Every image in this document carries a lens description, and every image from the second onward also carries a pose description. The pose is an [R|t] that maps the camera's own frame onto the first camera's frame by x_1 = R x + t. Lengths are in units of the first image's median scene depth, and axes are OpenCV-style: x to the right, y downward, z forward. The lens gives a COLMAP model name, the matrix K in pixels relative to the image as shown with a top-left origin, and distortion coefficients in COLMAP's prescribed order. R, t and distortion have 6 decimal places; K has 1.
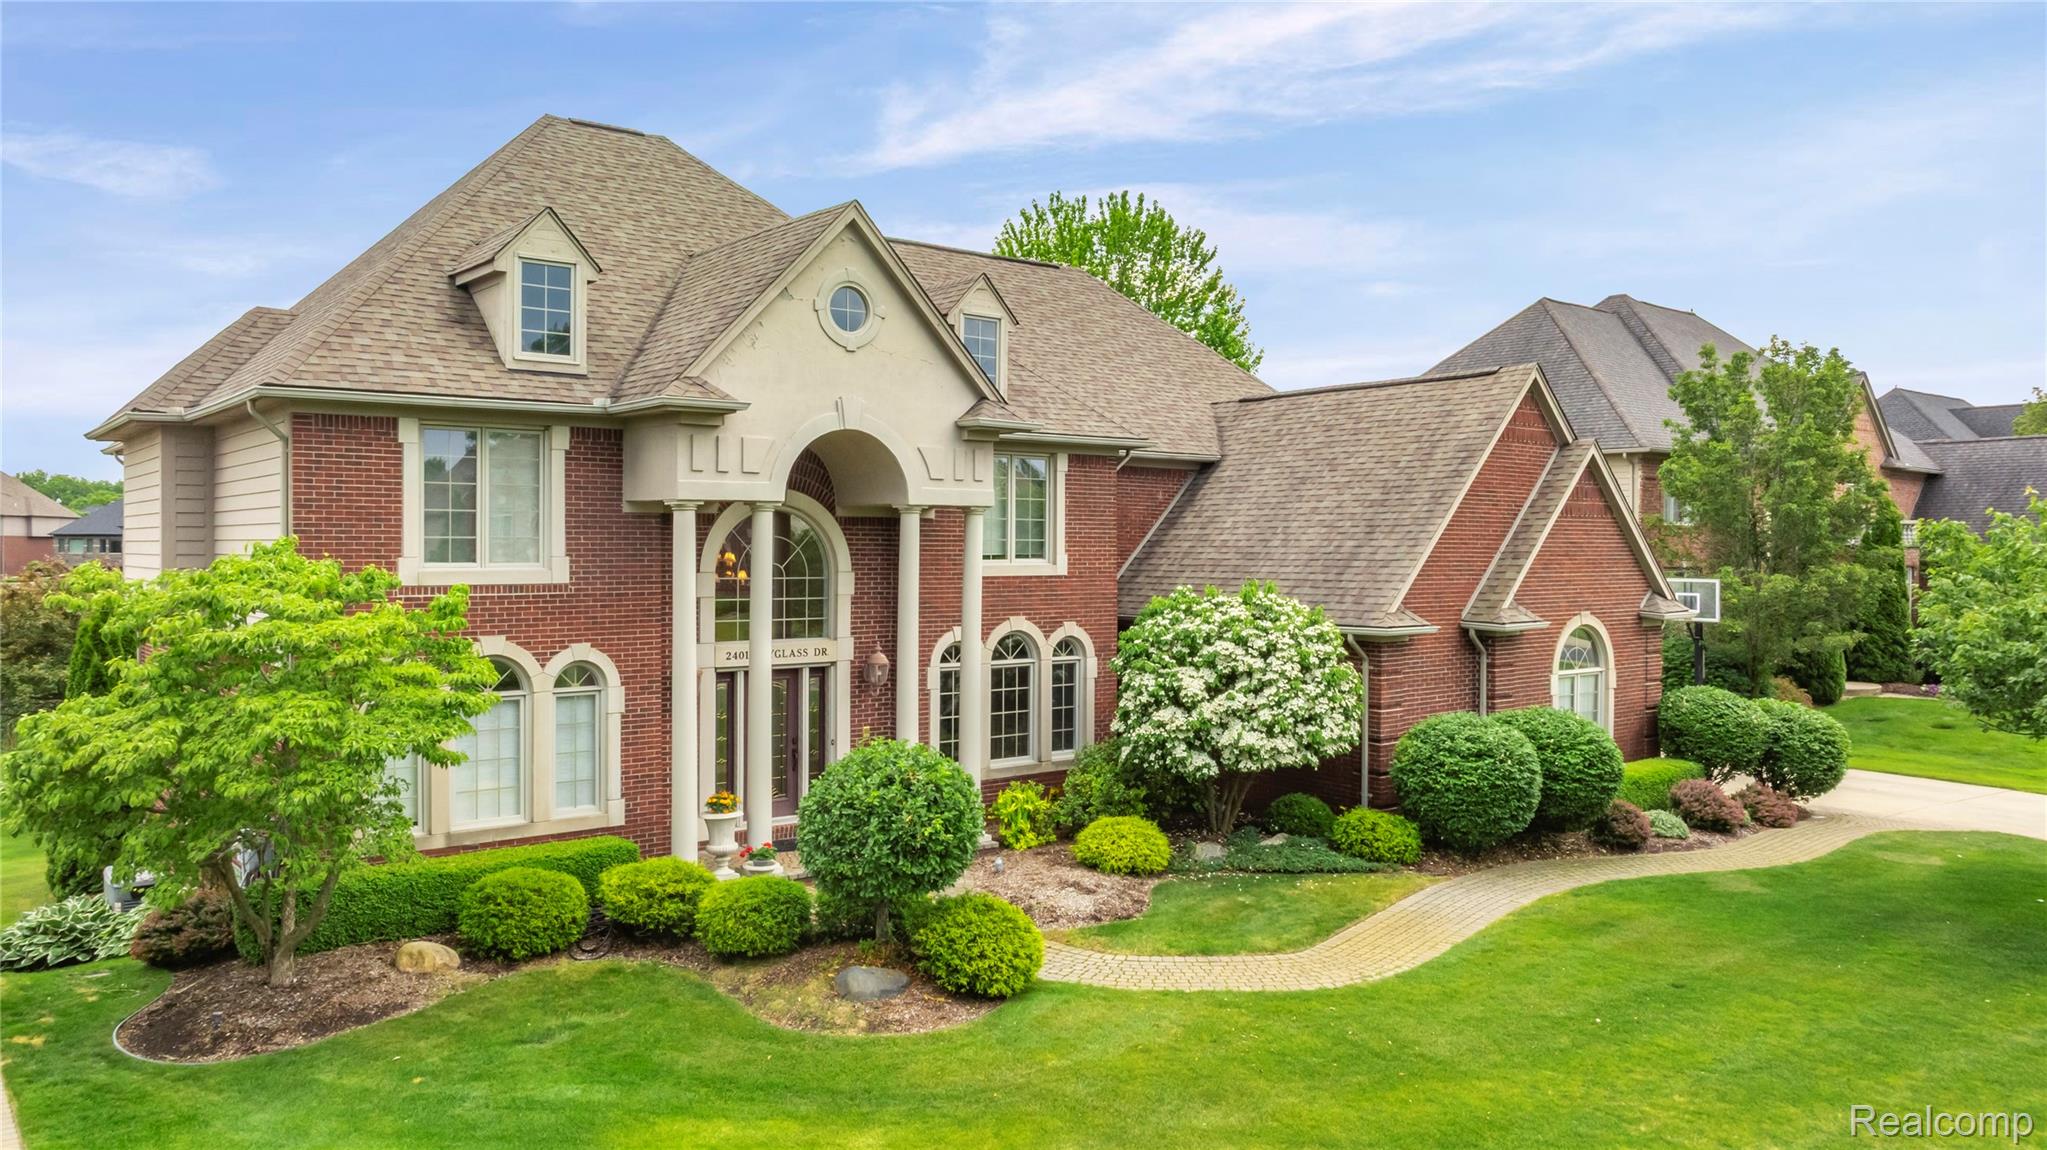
lens RADIAL K [[1427.7, 0, 1008.0], [0, 1427.7, 575.1], [0, 0, 1]] dist [-0.024718, 0.000813]
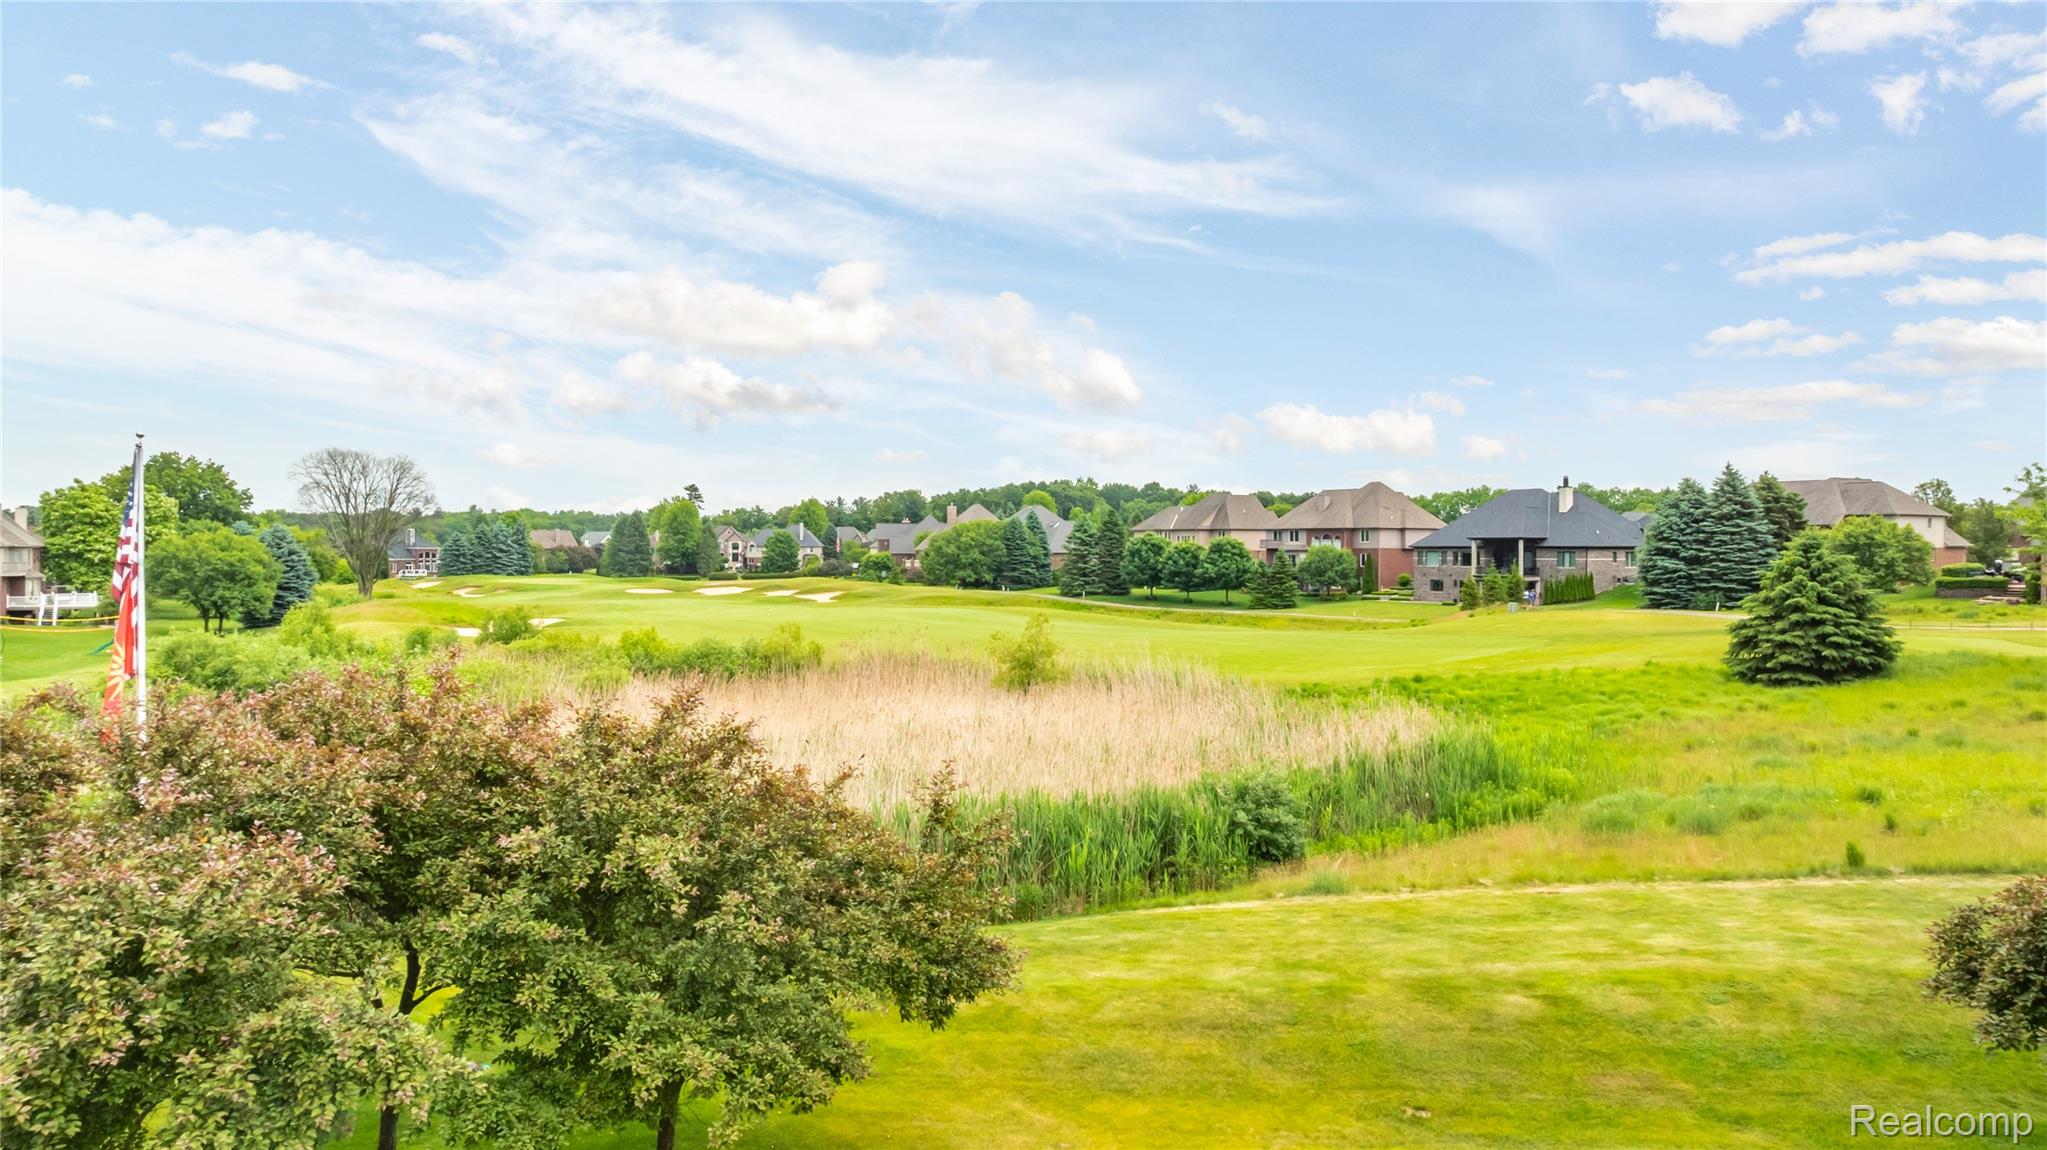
lens RADIAL K [[1427.7, 0, 1024.9], [0, 1427.7, 563.7], [0, 0, 1]] dist [-0.024718, 0.000813]
pose [[0.609306, 0.006297, -0.792910, -0.306781], [-0.014746, 0.999886, -0.003391, -0.112048], [0.792798, 0.013758, 0.609329, 1.792942]]
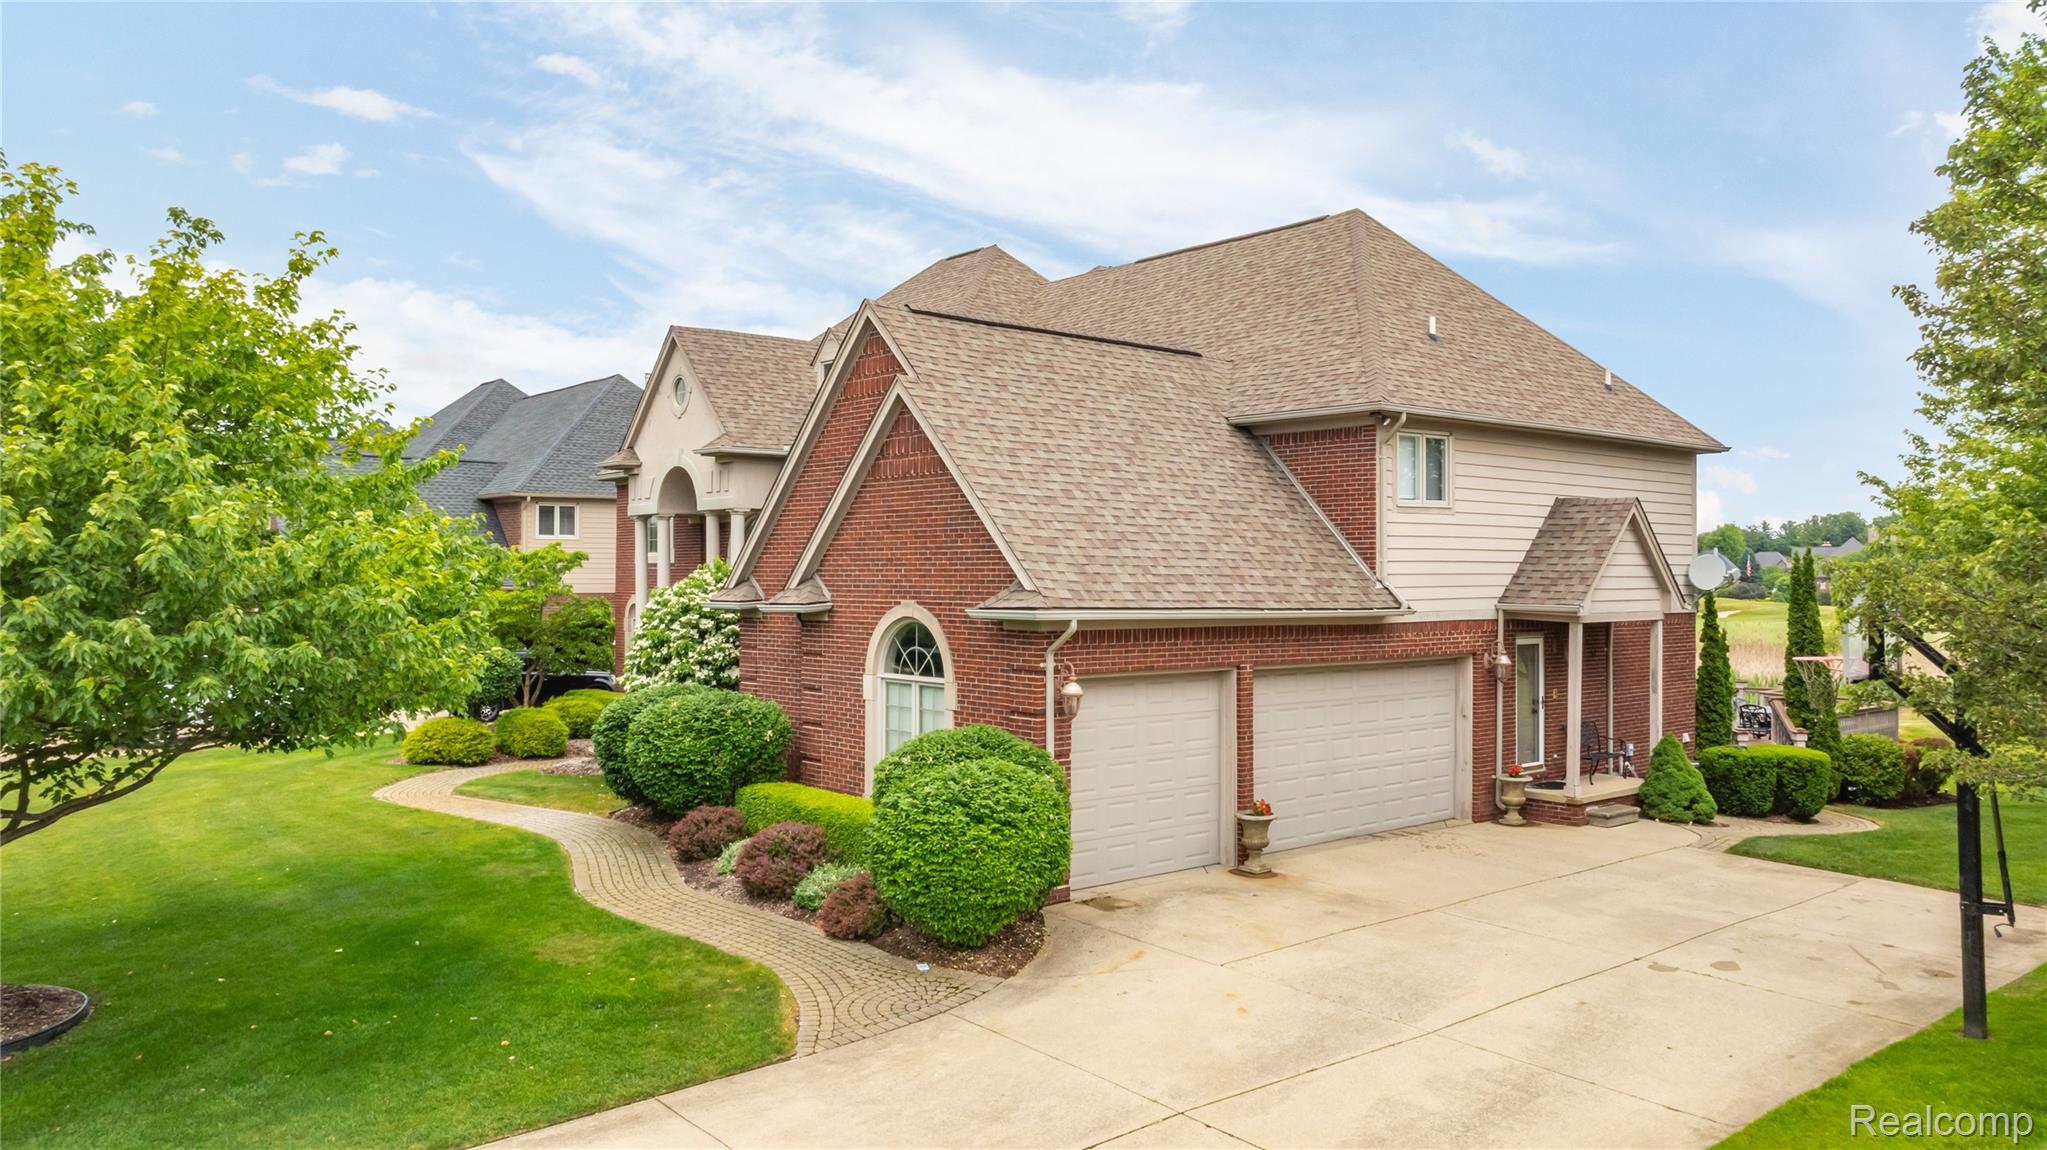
lens RADIAL K [[1427.7, 0, 1023.8], [0, 1427.7, 574.5], [0, 0, 1]] dist [-0.024718, 0.000813]
pose [[0.027126, 0.000000, -0.999632, 1.420872], [-0.016015, 0.999872, -0.000435, 0.013225], [0.999504, 0.016021, 0.027122, 1.256784]]
